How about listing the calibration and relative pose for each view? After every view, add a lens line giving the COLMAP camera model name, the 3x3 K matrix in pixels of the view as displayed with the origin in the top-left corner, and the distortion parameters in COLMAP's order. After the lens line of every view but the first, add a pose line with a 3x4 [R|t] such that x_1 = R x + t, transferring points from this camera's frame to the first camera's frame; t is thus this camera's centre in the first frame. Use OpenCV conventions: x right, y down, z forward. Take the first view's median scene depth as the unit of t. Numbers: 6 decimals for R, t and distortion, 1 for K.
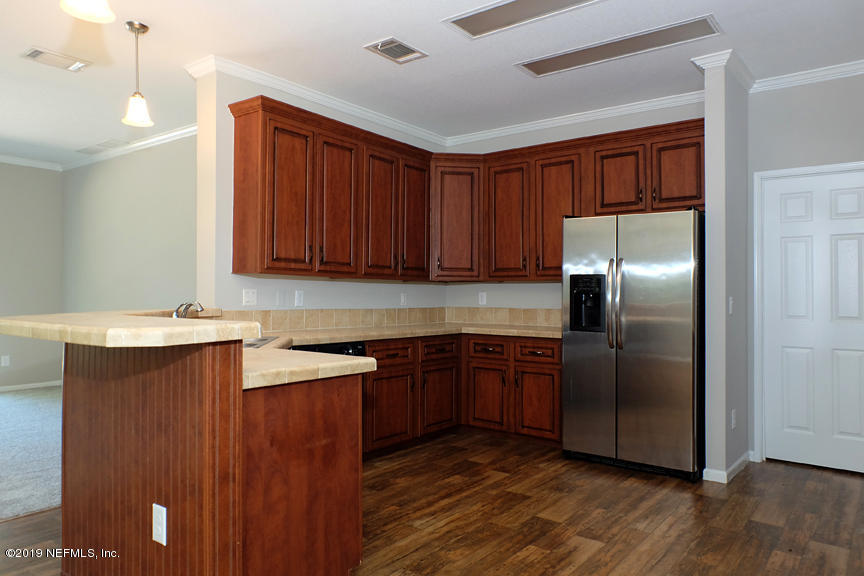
lens RADIAL K [[601.5, 0, 435.4], [0, 601.5, 282.5], [0, 0, 1]] dist [-0.002378, 0.004434]
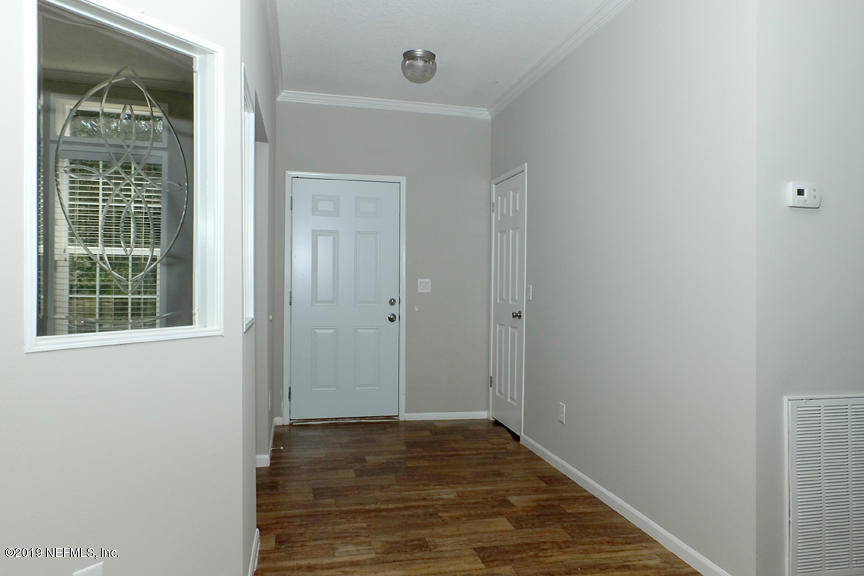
lens RADIAL K [[601.5, 0, 439.2], [0, 601.5, 291.5], [0, 0, 1]] dist [-0.002378, 0.004434]
pose [[-0.767959, -0.029562, 0.639817, -0.307285], [-0.033265, 0.999427, 0.006250, 0.031597], [-0.639635, -0.016484, -0.768502, 1.753280]]
